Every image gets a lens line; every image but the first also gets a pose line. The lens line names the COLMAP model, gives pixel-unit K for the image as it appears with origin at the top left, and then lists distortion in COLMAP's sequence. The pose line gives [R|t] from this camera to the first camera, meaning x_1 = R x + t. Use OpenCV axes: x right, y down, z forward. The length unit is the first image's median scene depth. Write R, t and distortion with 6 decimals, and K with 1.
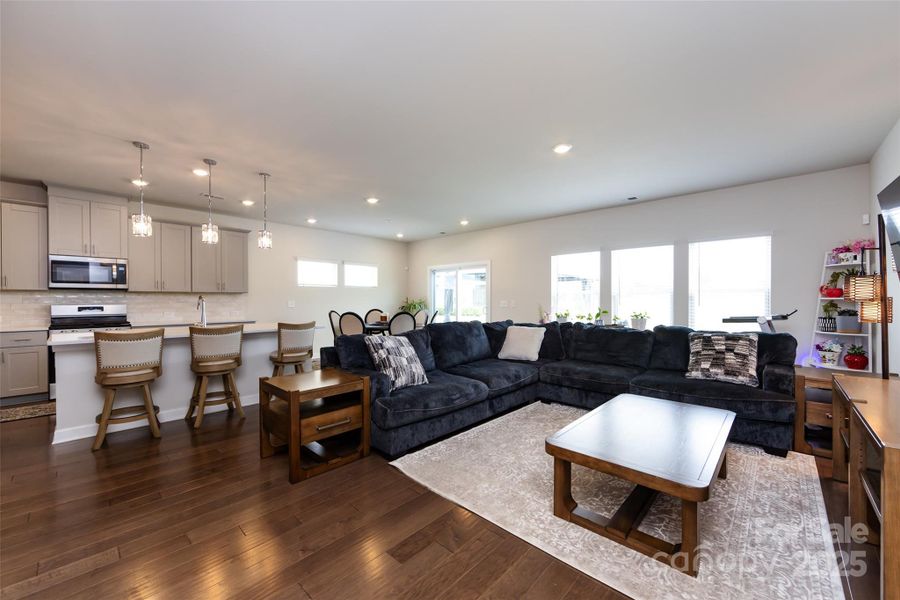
lens RADIAL K [[350.8, 0, 442.4], [0, 350.8, 300.0], [0, 0, 1]] dist [-0.002000, 0.000556]
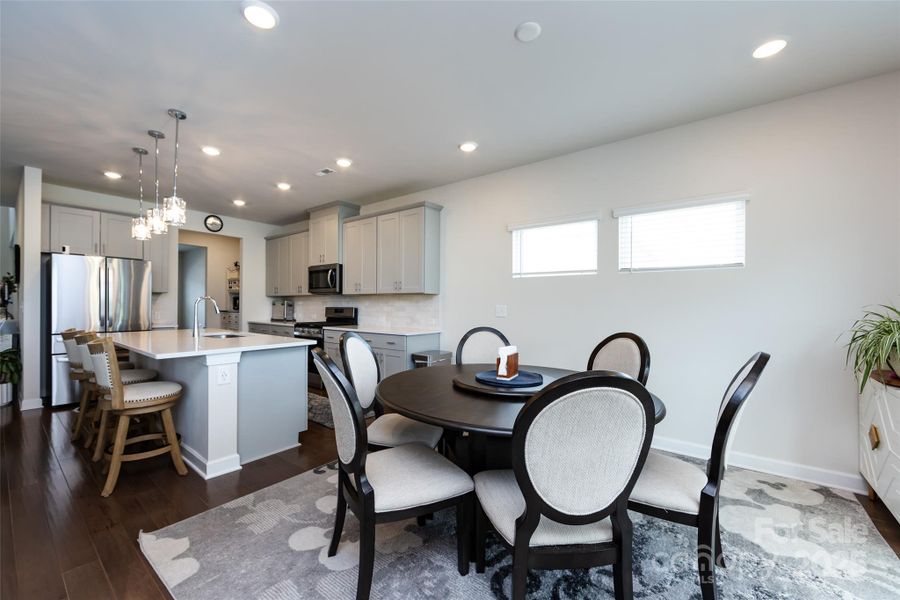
lens RADIAL K [[350.8, 0, 429.2], [0, 350.8, 303.6], [0, 0, 1]] dist [-0.002000, 0.000556]
pose [[0.104731, 0.007000, -0.994476, 0.163030], [-0.000730, 0.999975, 0.006962, -0.005428], [0.994500, -0.000003, 0.104733, 1.152915]]
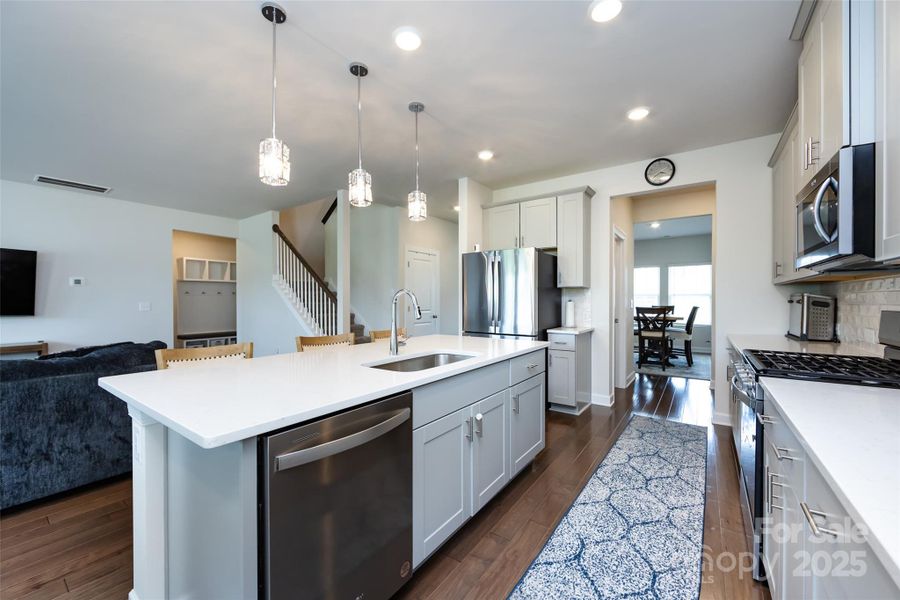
lens RADIAL K [[350.8, 0, 447.8], [0, 350.8, 302.5], [0, 0, 1]] dist [-0.002000, 0.000556]
pose [[-0.985821, 0.002603, -0.167777, -0.535773], [0.001891, 0.999989, 0.004398, 0.004138], [0.167787, 0.004019, -0.985815, 1.212981]]
